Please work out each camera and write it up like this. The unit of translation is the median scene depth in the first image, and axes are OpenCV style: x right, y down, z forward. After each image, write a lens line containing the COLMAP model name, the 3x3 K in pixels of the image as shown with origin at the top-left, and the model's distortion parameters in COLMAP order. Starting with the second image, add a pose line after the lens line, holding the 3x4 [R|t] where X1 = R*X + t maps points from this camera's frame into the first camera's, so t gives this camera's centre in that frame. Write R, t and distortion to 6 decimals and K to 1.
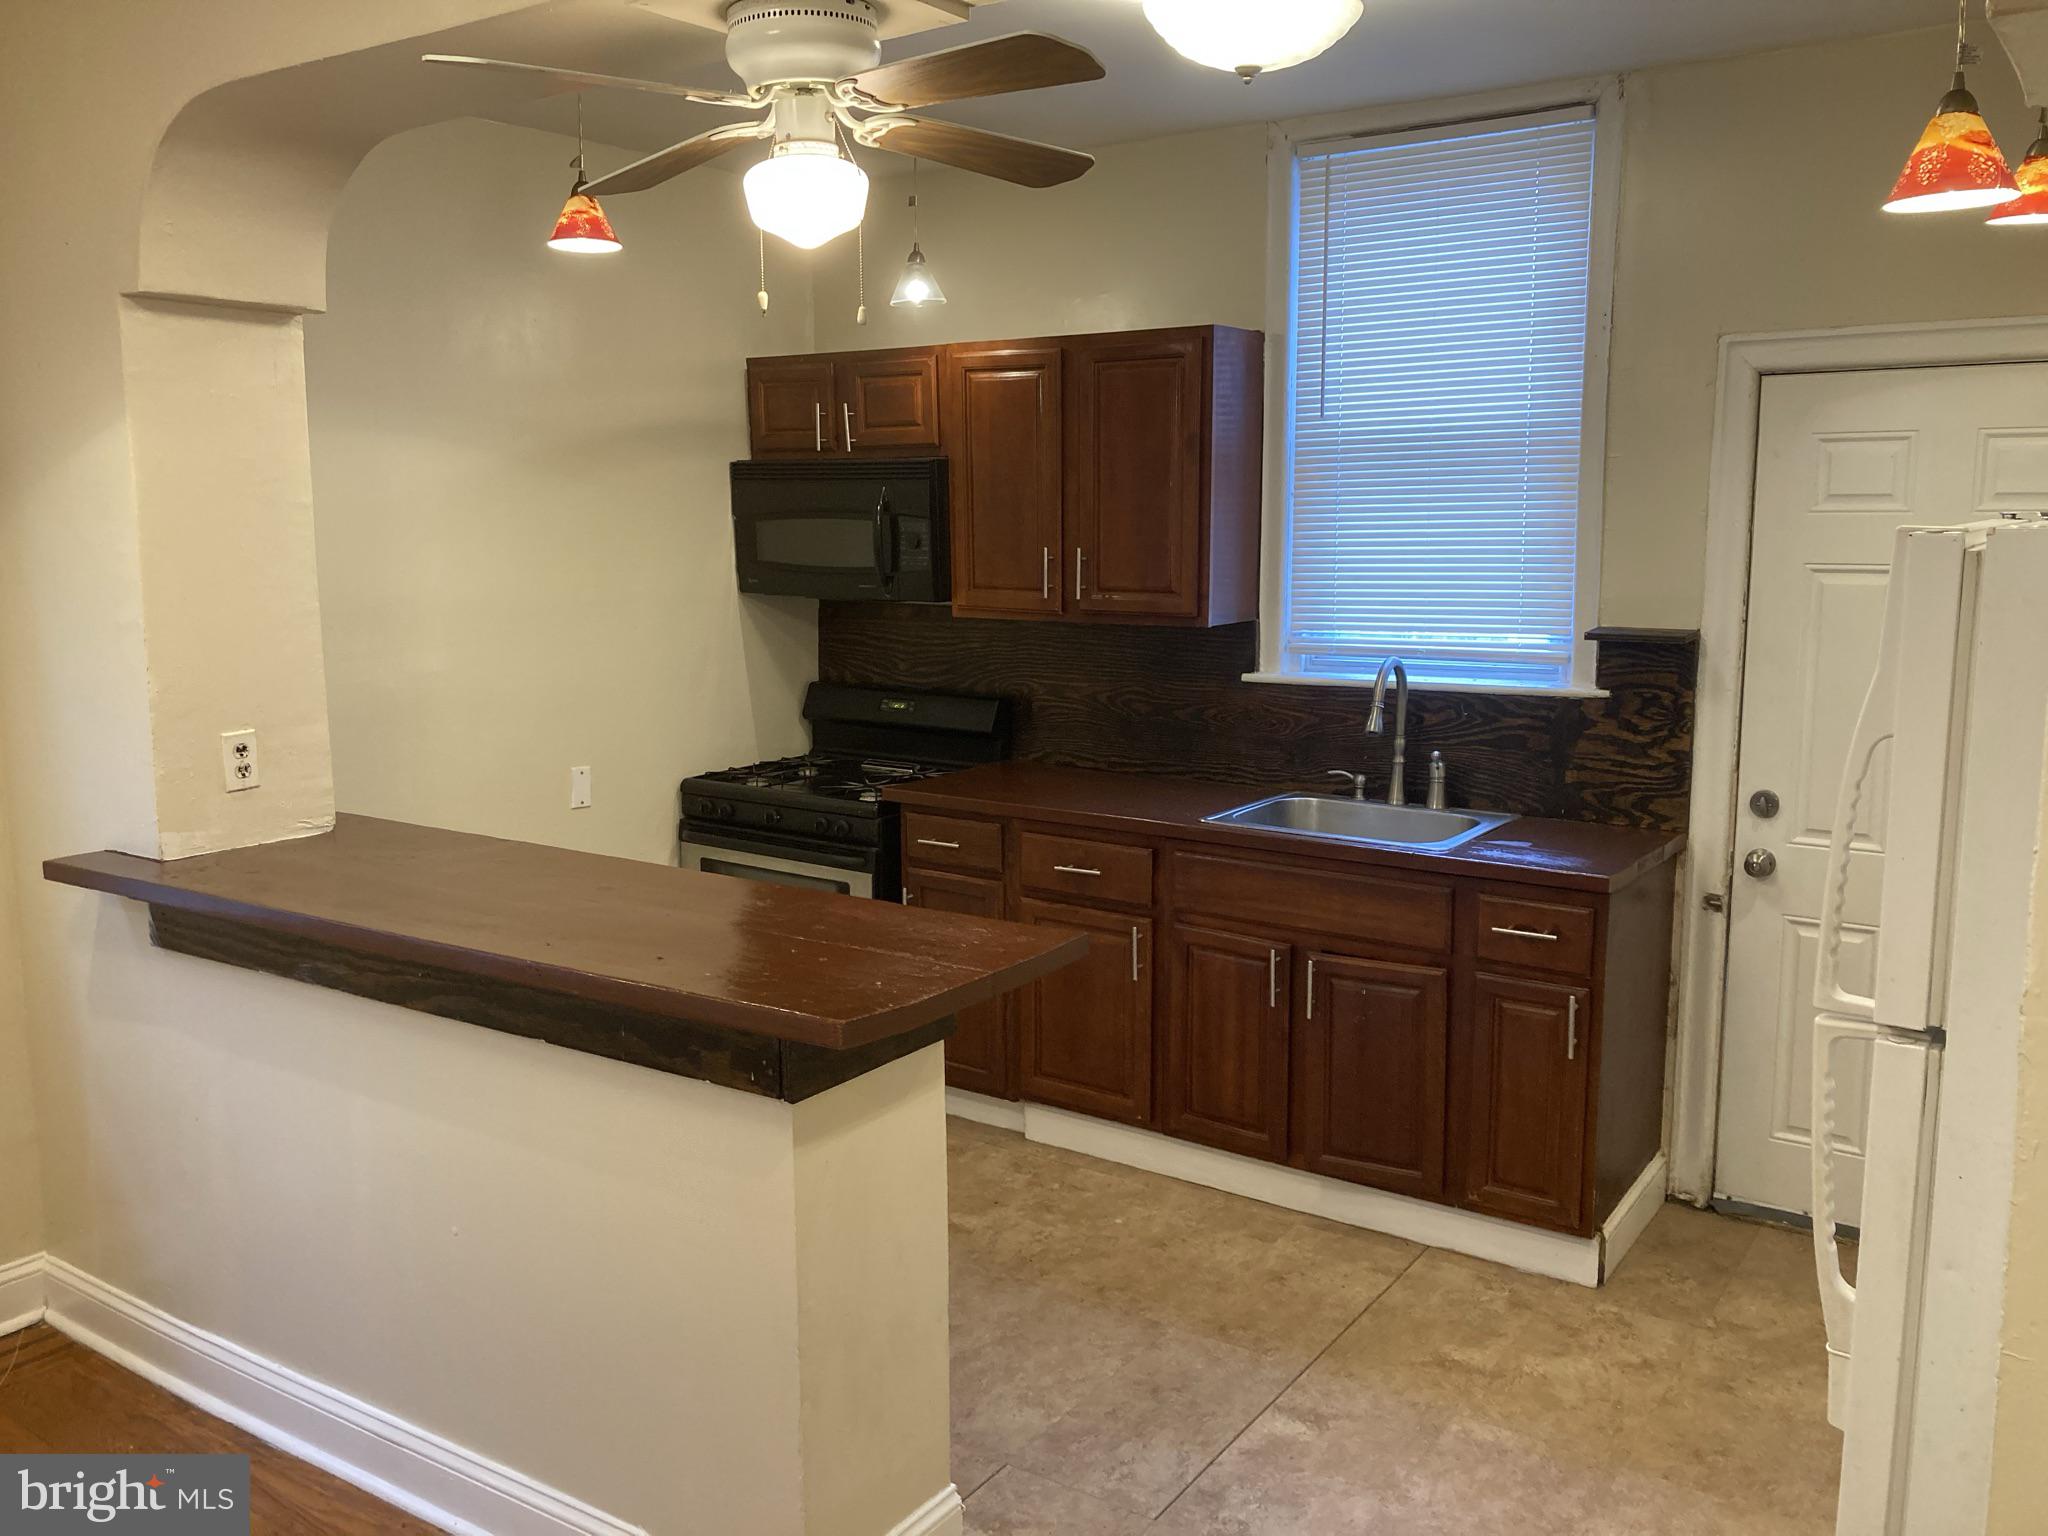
lens RADIAL K [[1703.8, 0, 1008.7], [0, 1703.8, 749.9], [0, 0, 1]] dist [0.024840, -0.059961]
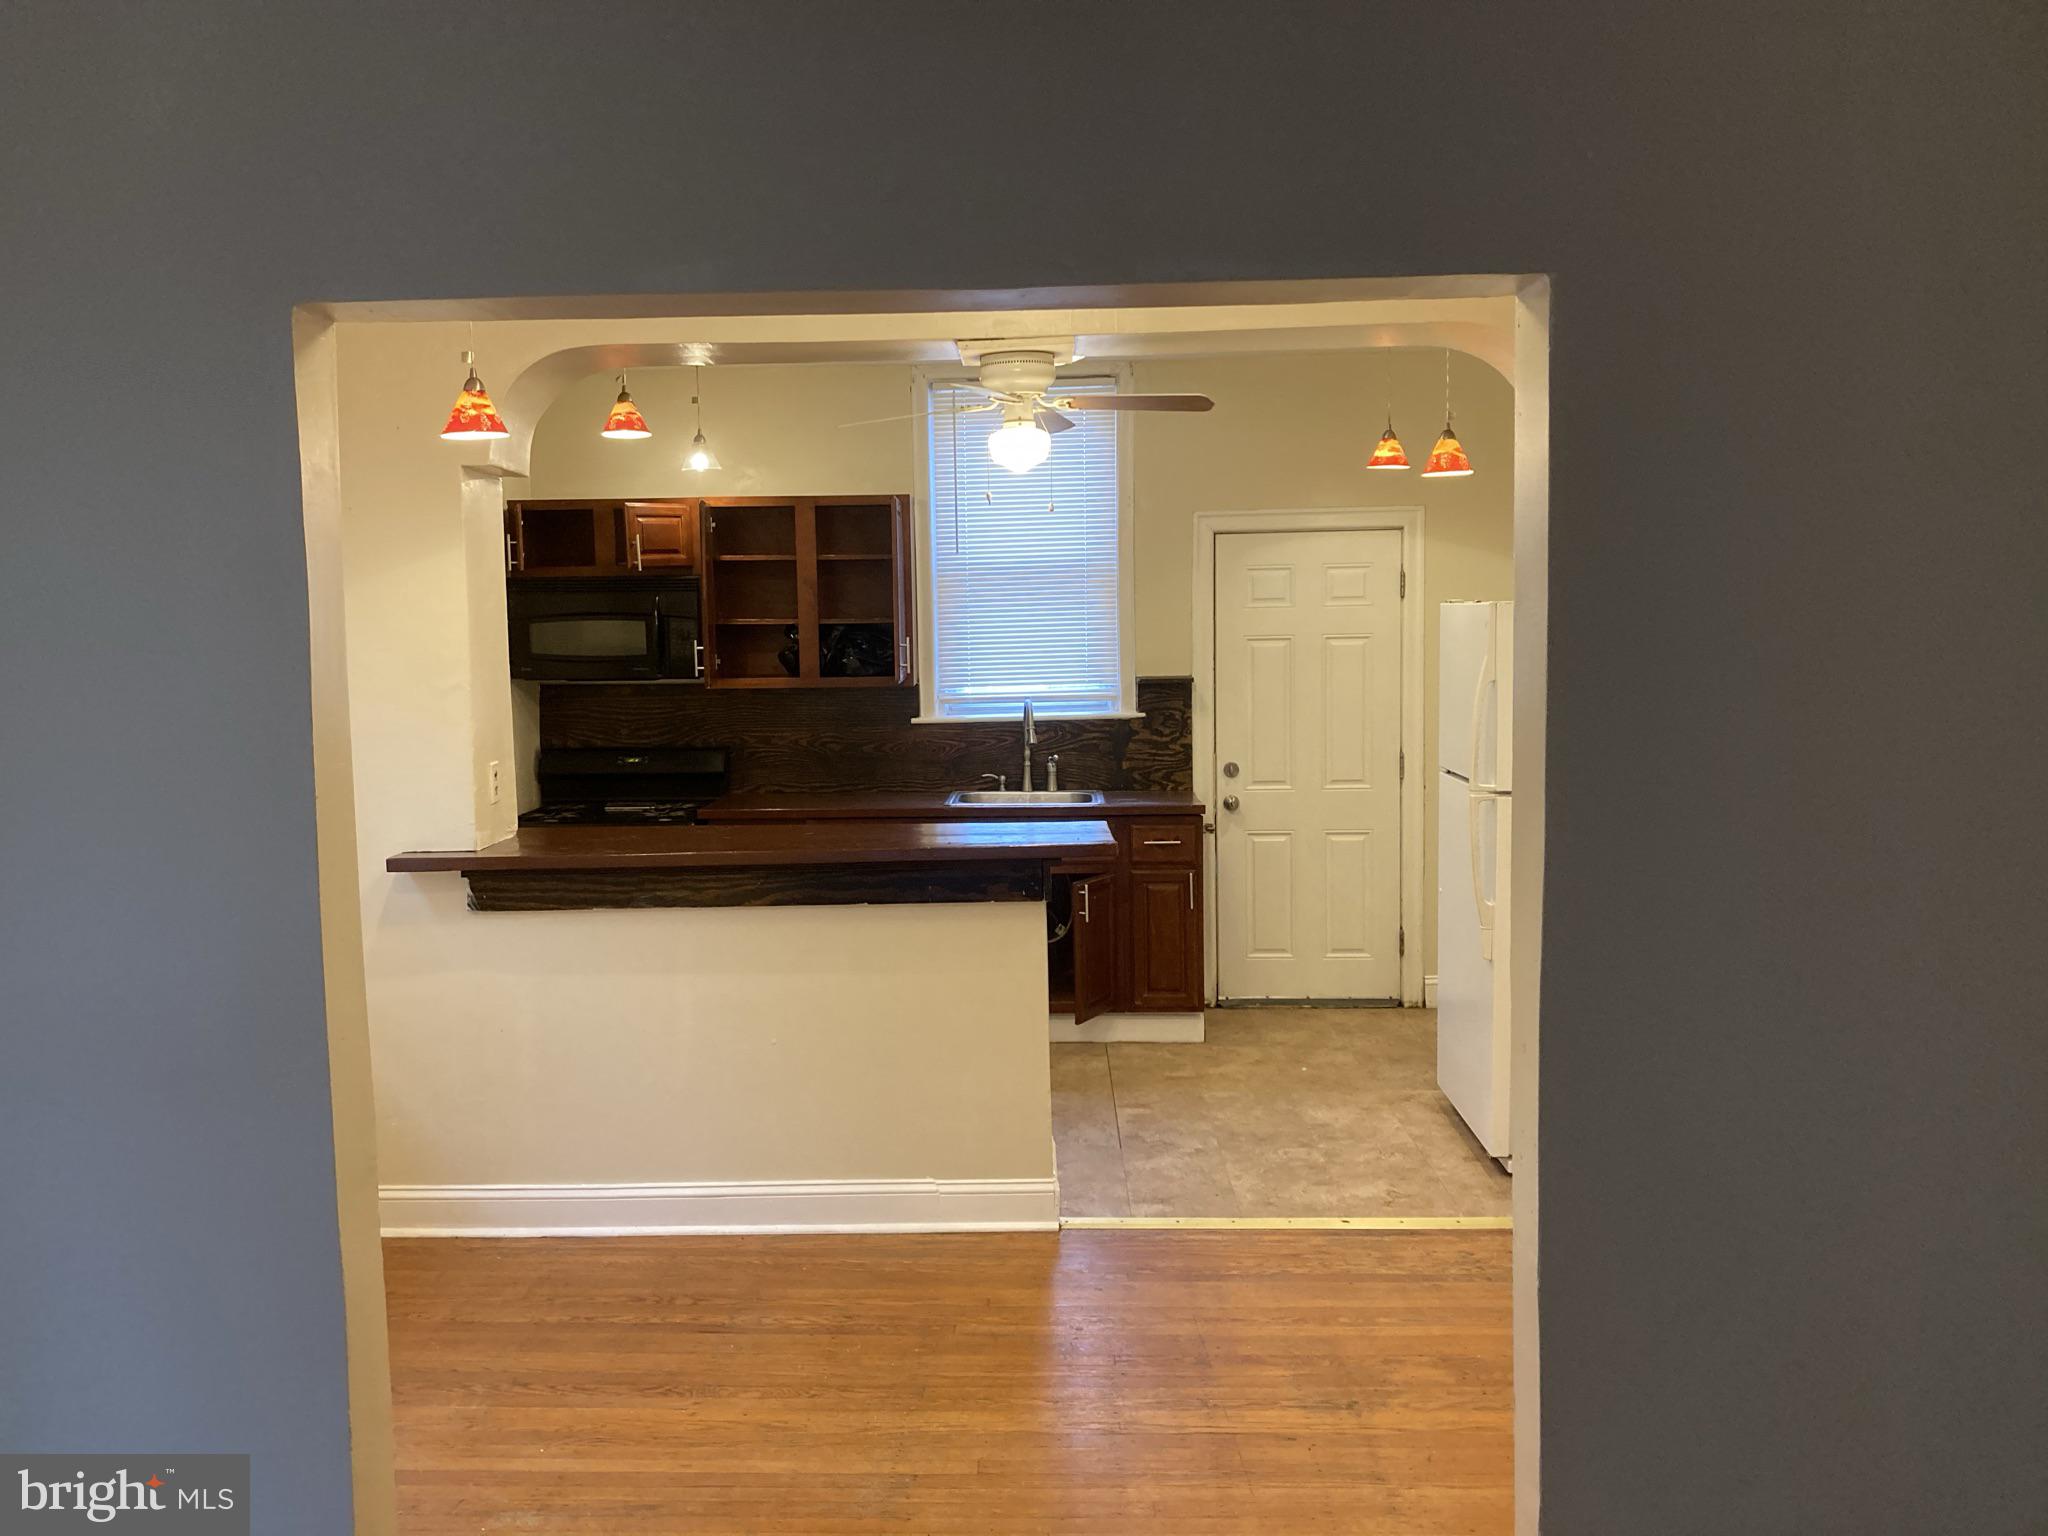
lens RADIAL K [[1703.8, 0, 1018.4], [0, 1703.8, 758.1], [0, 0, 1]] dist [0.024840, -0.059961]
pose [[0.832505, -0.054661, 0.551315, -0.705603], [0.091163, 0.995072, -0.039002, 0.066449], [-0.546466, 0.082729, 0.833385, -0.358541]]
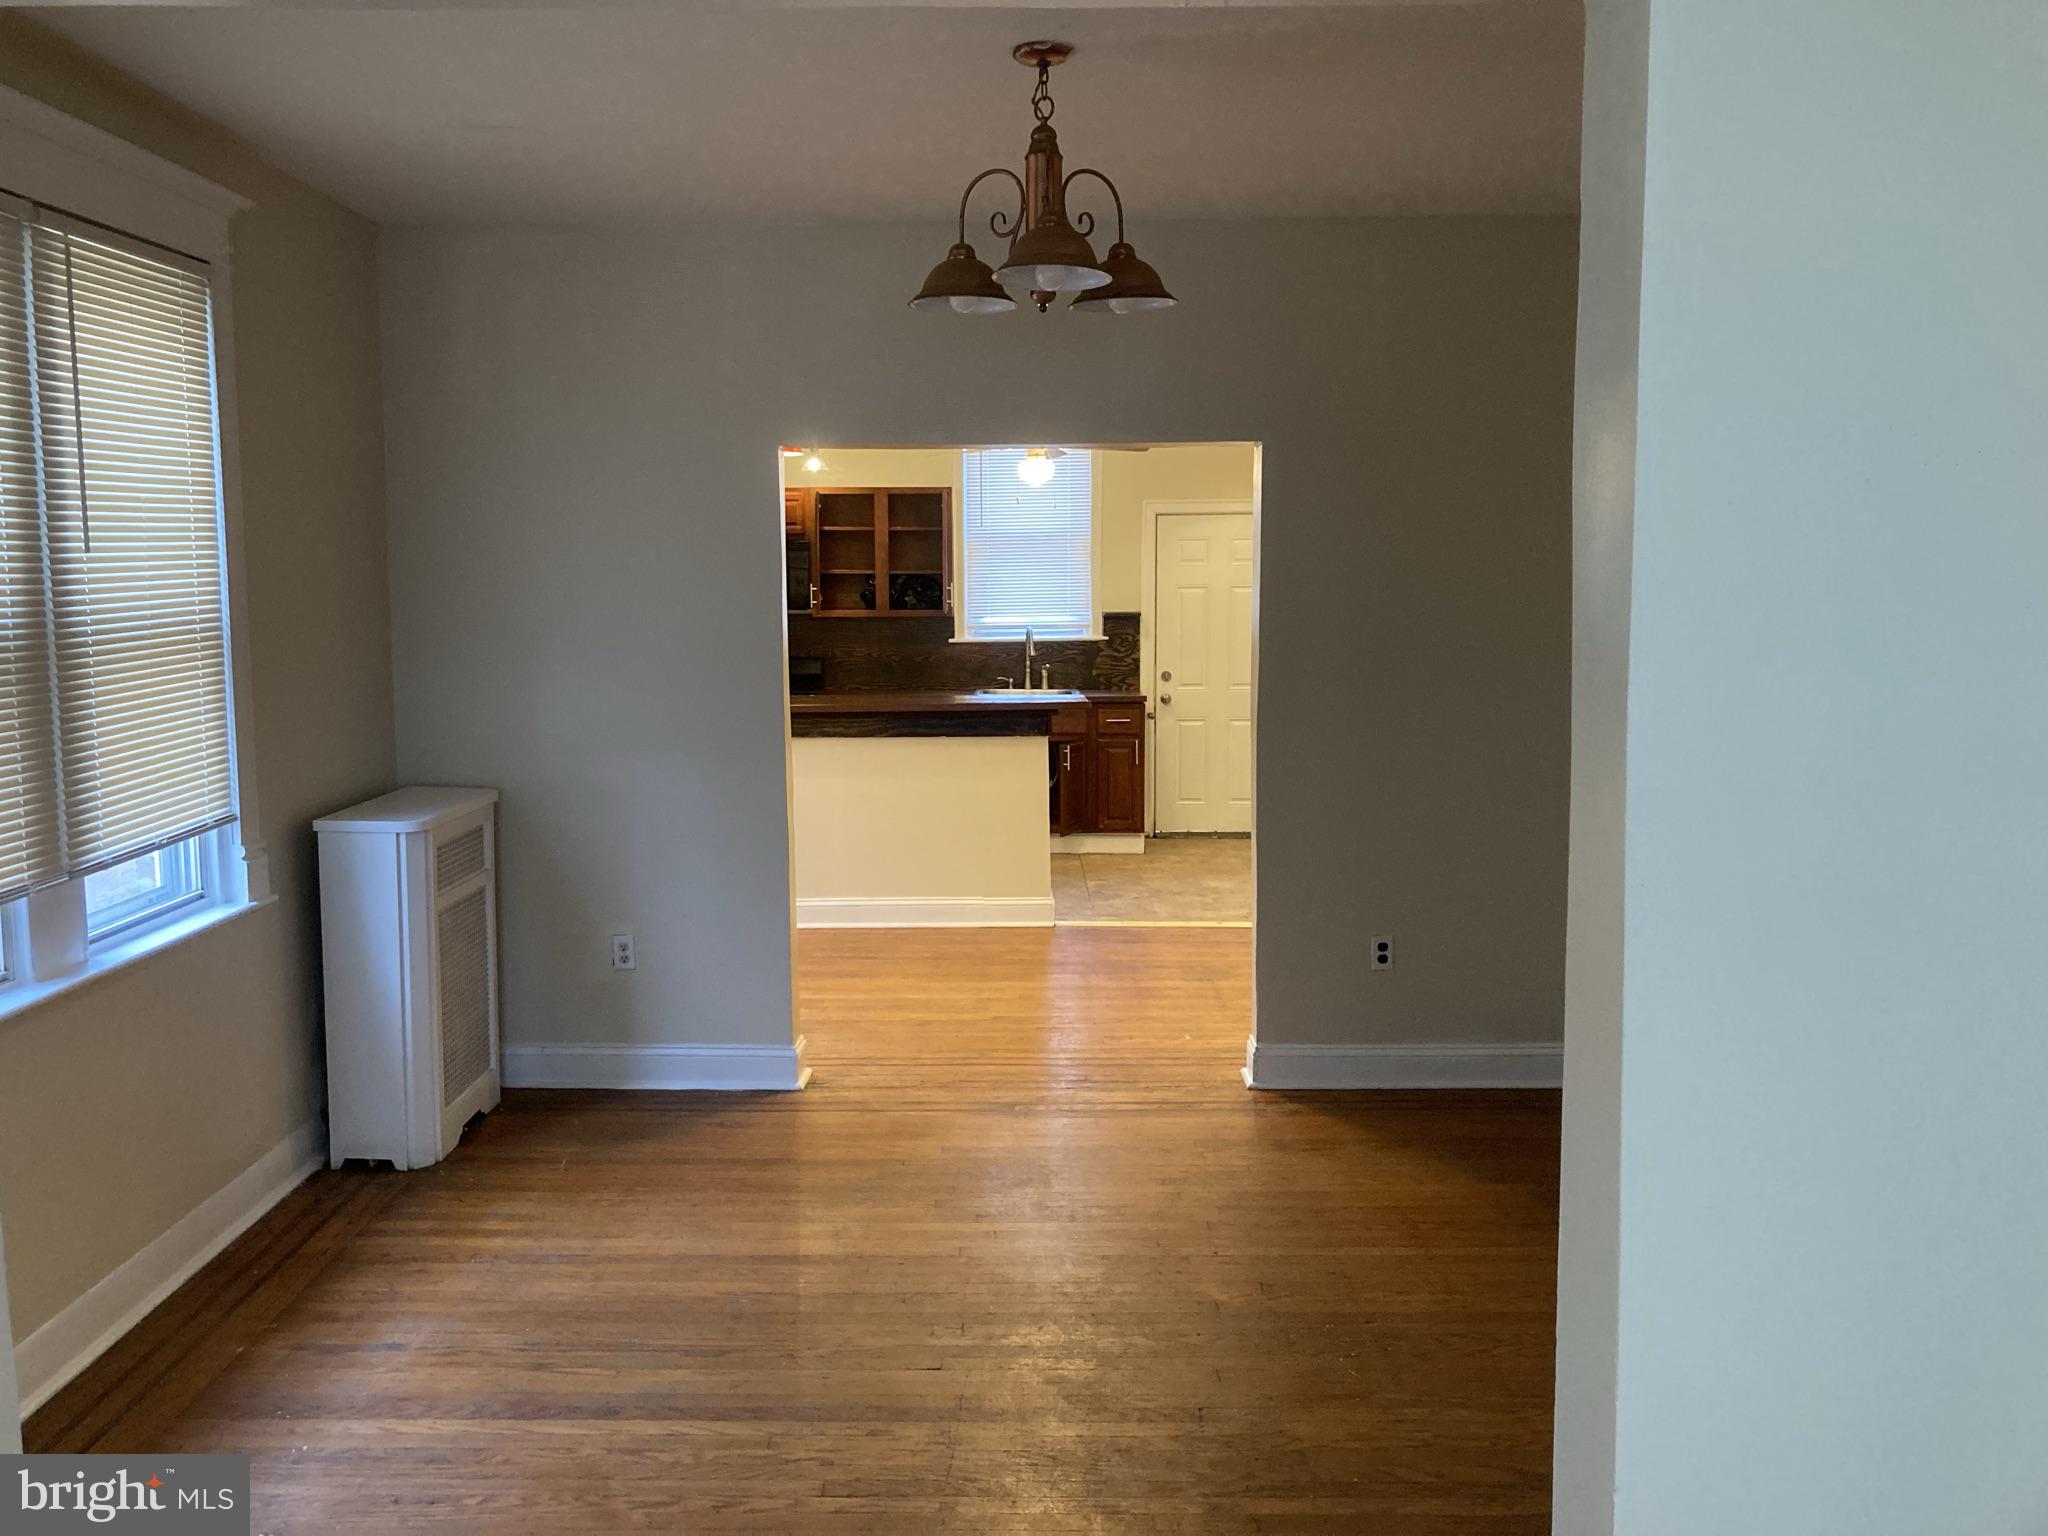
lens RADIAL K [[1703.8, 0, 1002.7], [0, 1703.8, 772.5], [0, 0, 1]] dist [0.024840, -0.059961]
pose [[0.826027, -0.067217, 0.559608, -1.209535], [0.081669, 0.996659, -0.000836, 0.156078], [-0.557682, 0.046393, 0.828757, -1.002246]]
